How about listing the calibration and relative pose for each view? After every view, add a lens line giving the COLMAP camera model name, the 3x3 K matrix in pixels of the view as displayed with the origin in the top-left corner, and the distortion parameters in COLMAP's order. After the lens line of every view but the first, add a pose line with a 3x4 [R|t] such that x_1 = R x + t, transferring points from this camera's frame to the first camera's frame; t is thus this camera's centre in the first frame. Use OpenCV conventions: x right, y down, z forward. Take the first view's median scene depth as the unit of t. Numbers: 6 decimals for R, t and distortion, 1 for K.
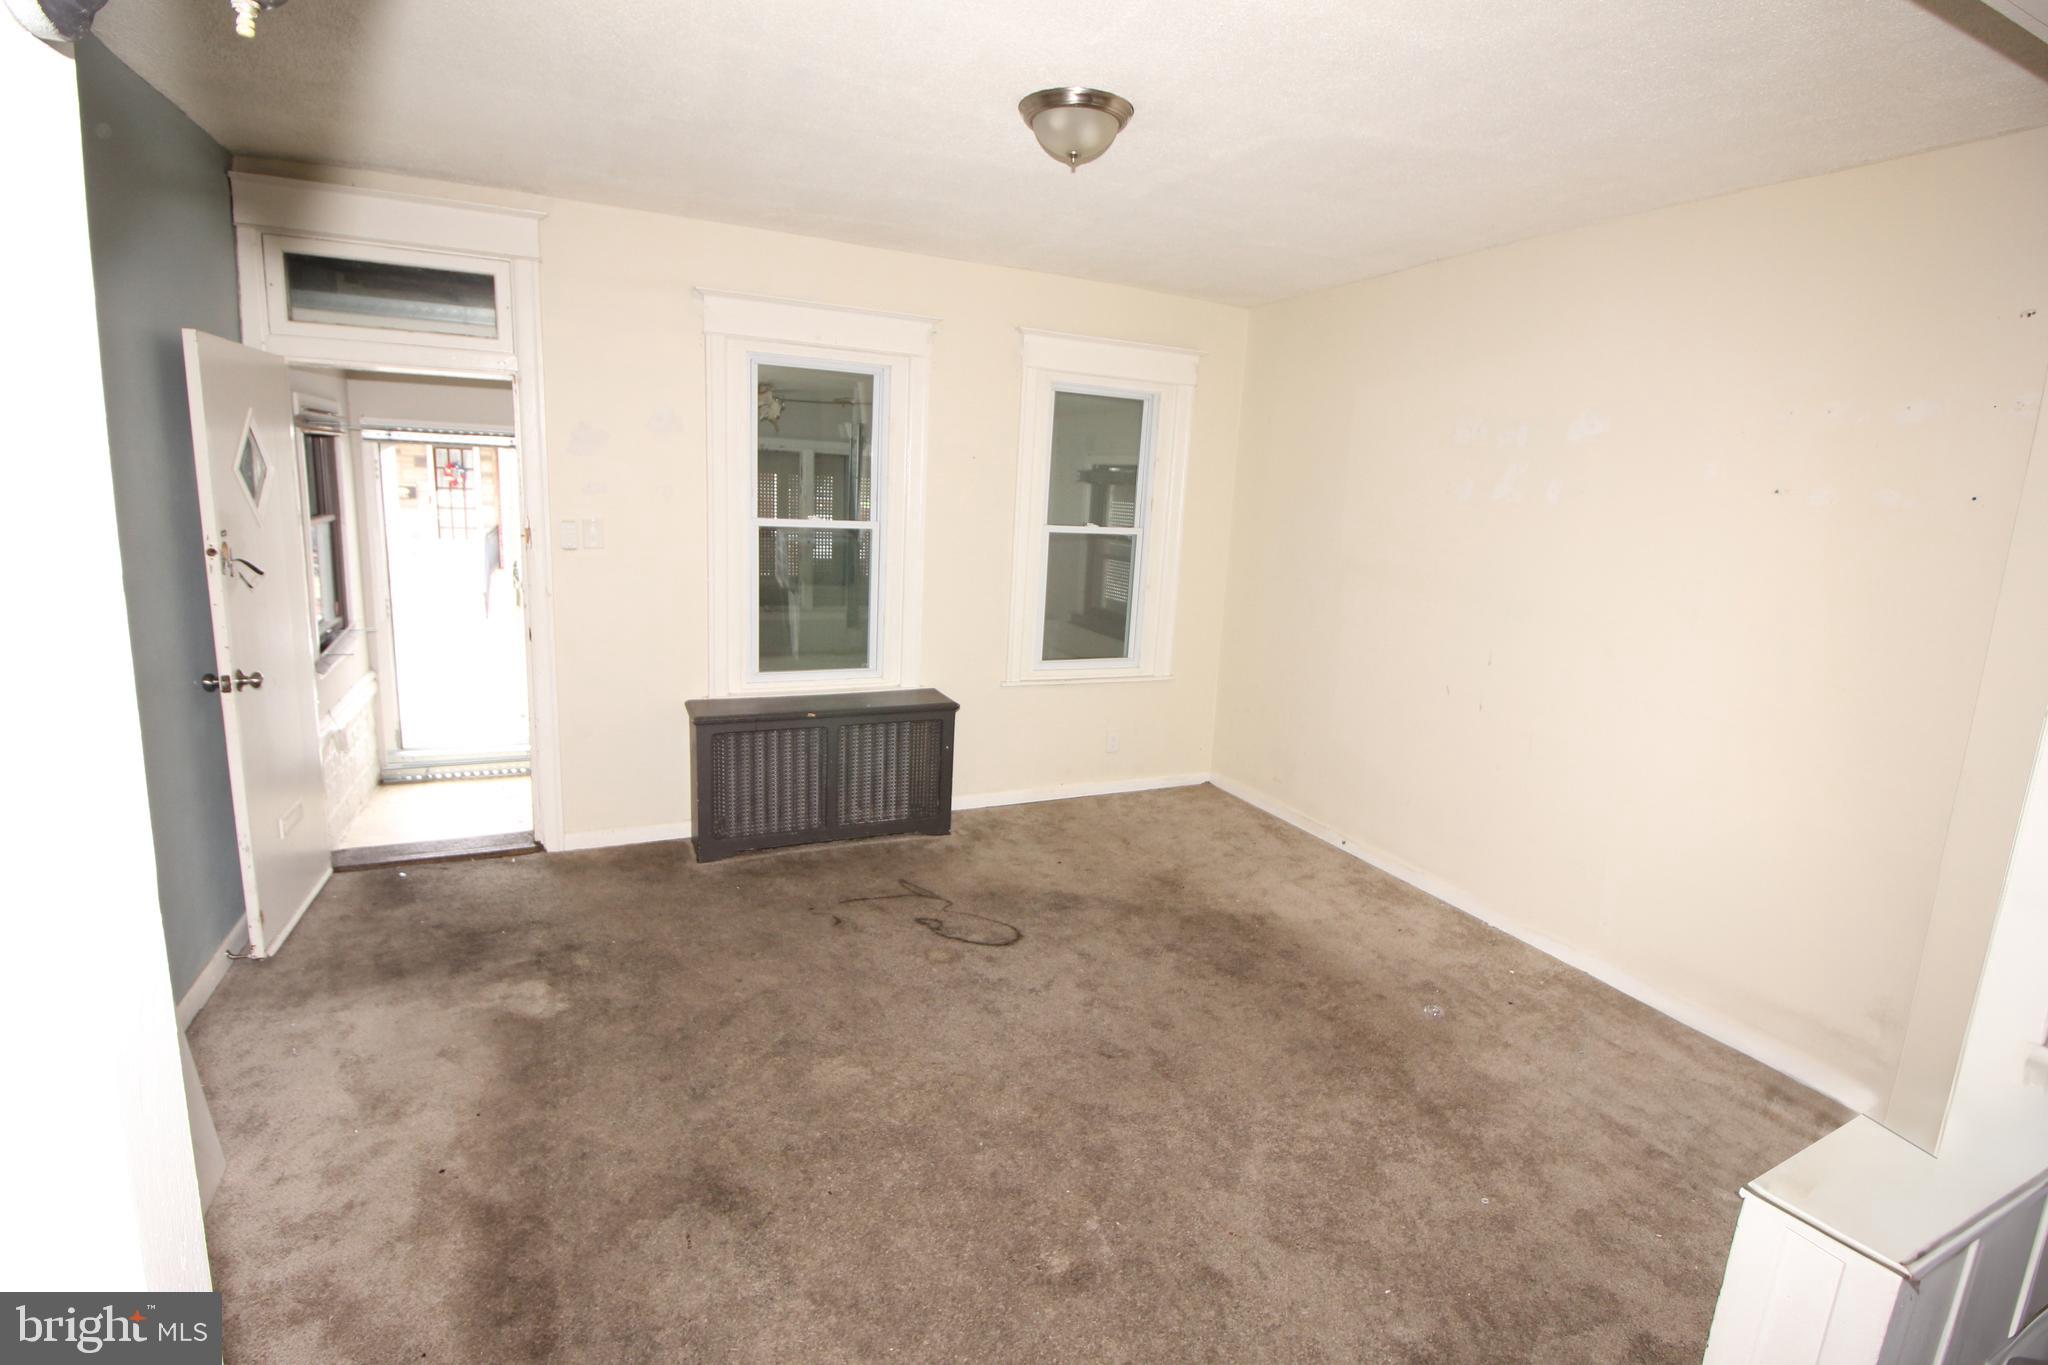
lens RADIAL K [[945.9, 0, 1021.9], [0, 945.9, 659.4], [0, 0, 1]] dist [-0.001579, -0.012846]
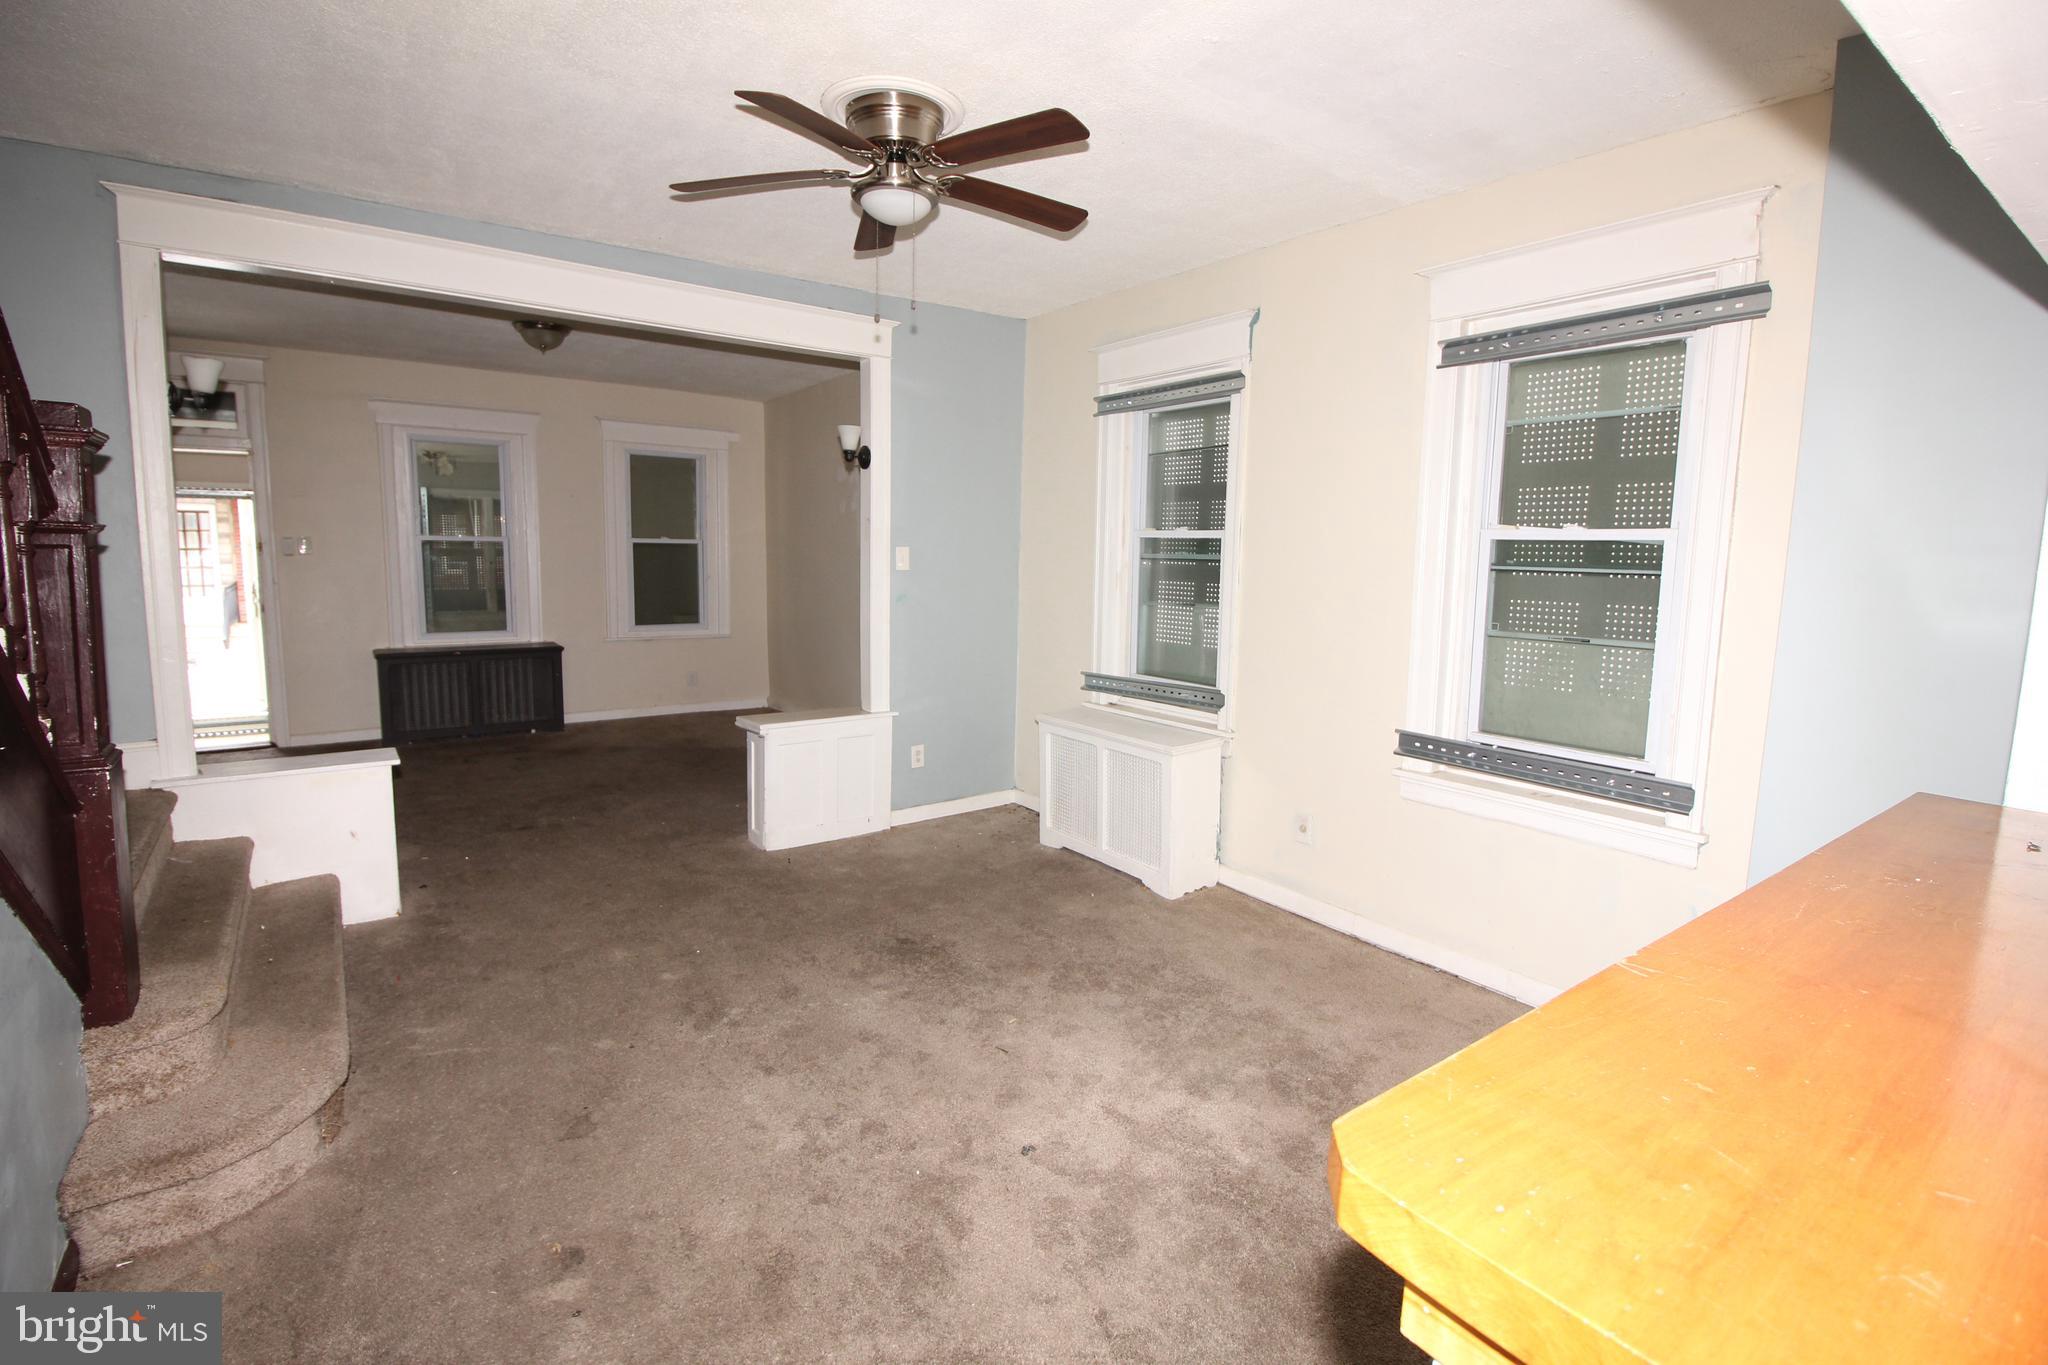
lens RADIAL K [[945.9, 0, 1021.9], [0, 945.9, 659.4], [0, 0, 1]] dist [-0.001579, -0.012846]
pose [[0.979948, -0.058929, 0.190341, 0.387017], [0.068993, 0.996524, -0.046685, 0.195243], [-0.186929, 0.058881, 0.980607, -0.720362]]
